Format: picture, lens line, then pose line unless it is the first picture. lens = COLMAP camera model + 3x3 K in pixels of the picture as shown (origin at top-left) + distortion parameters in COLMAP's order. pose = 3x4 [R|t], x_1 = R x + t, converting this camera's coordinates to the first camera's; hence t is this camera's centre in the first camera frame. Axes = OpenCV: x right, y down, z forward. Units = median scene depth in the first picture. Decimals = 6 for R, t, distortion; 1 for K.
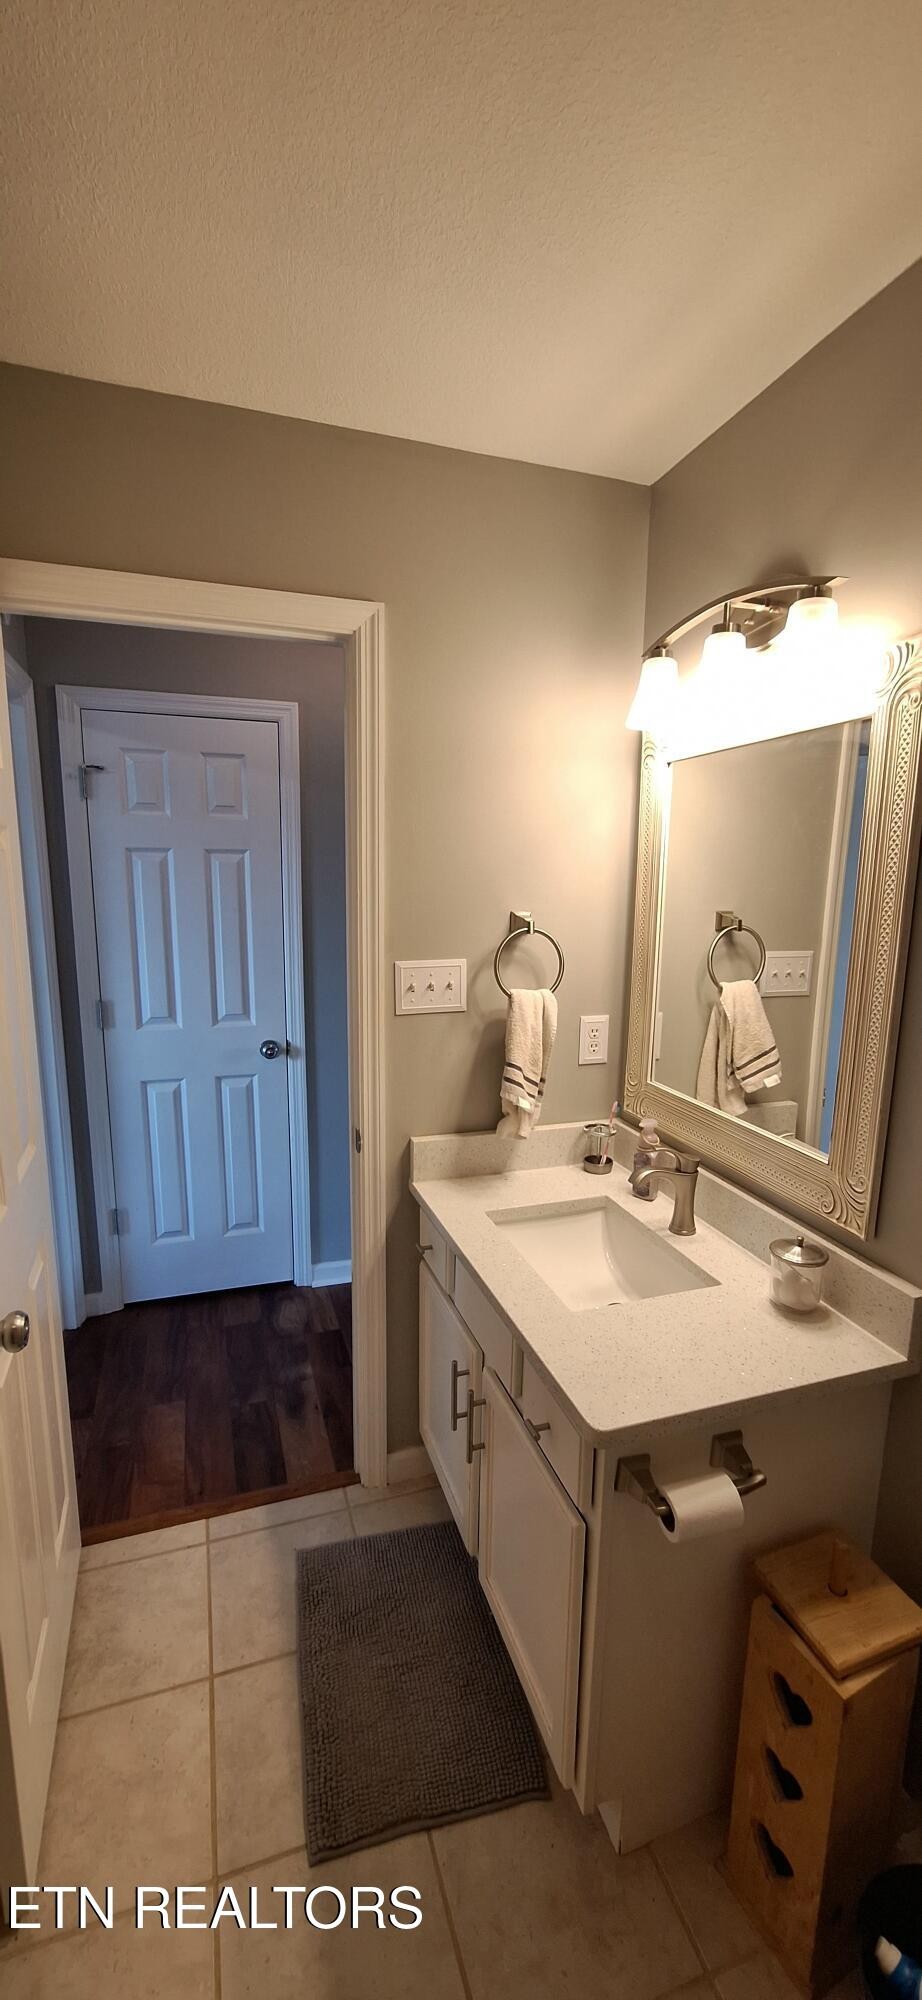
lens RADIAL K [[798.3, 0, 463.0], [0, 798.3, 1034.1], [0, 0, 1]] dist [0.018128, 0.000425]
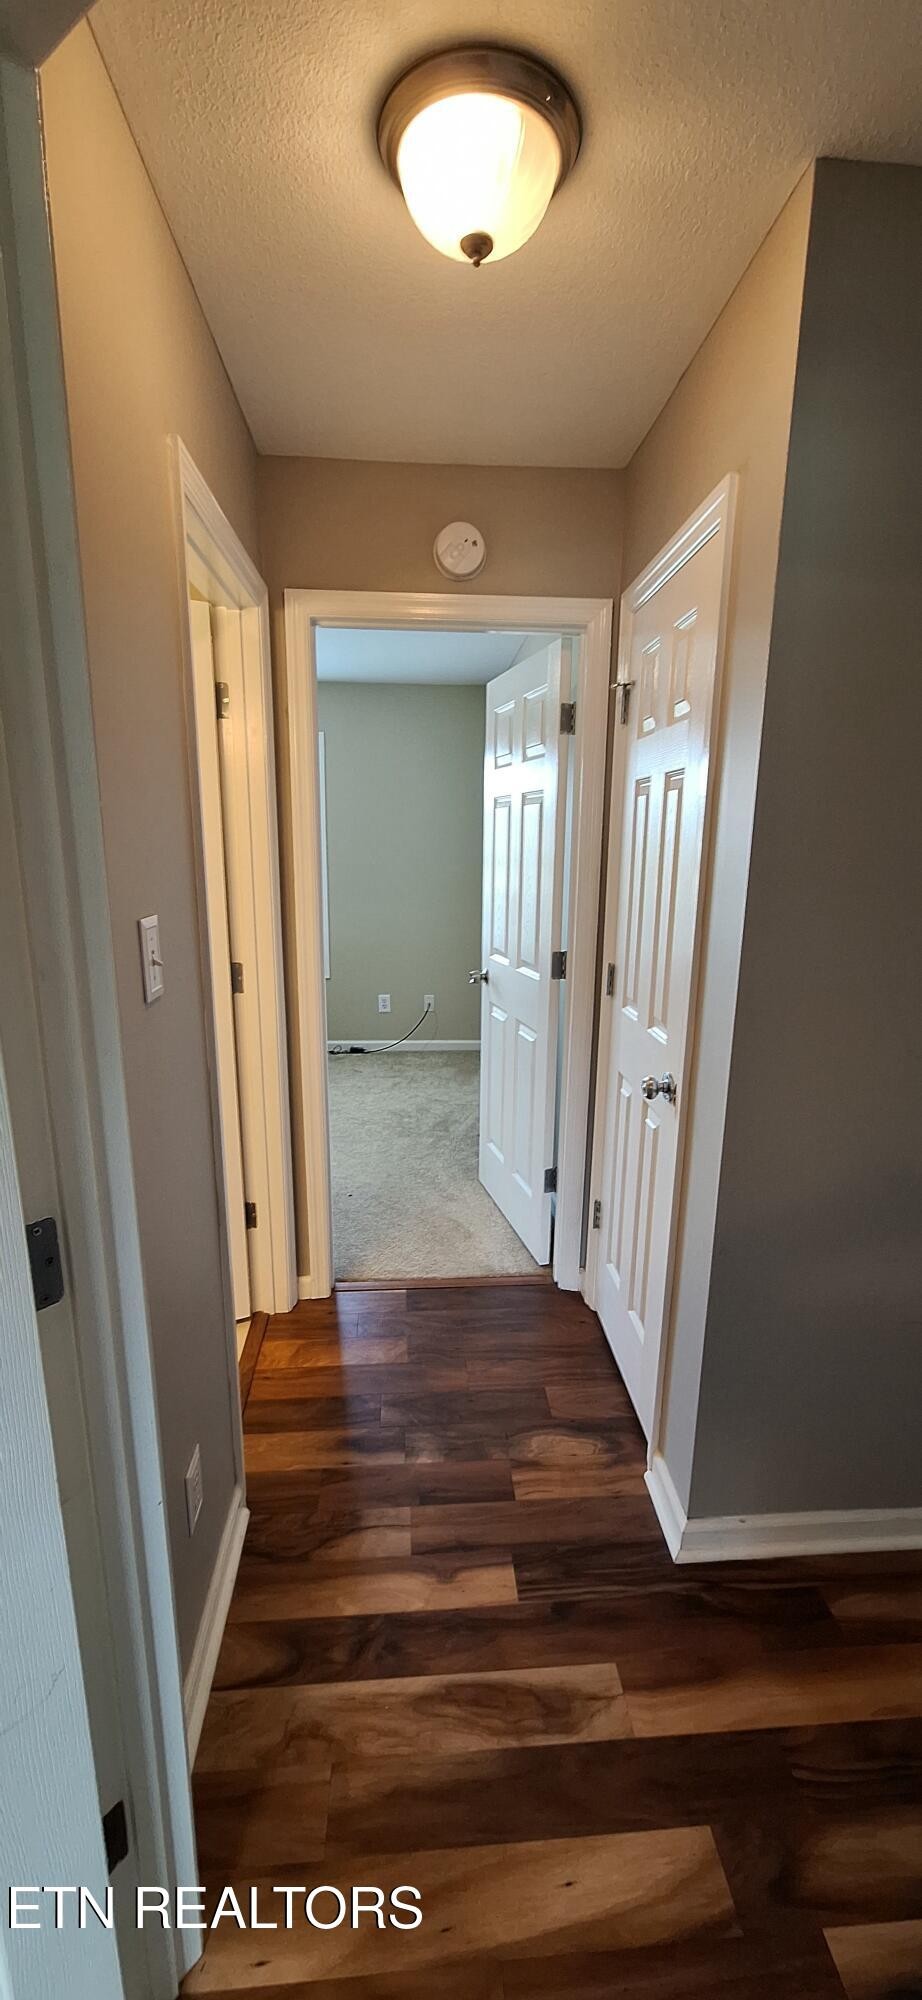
lens RADIAL K [[798.3, 0, 463.0], [0, 798.3, 1034.1], [0, 0, 1]] dist [0.018128, 0.000425]
pose [[-0.245846, 0.219773, -0.944065, 0.441286], [-0.192311, 0.943537, 0.269730, -0.186414], [0.950040, 0.247866, -0.189700, 1.080349]]
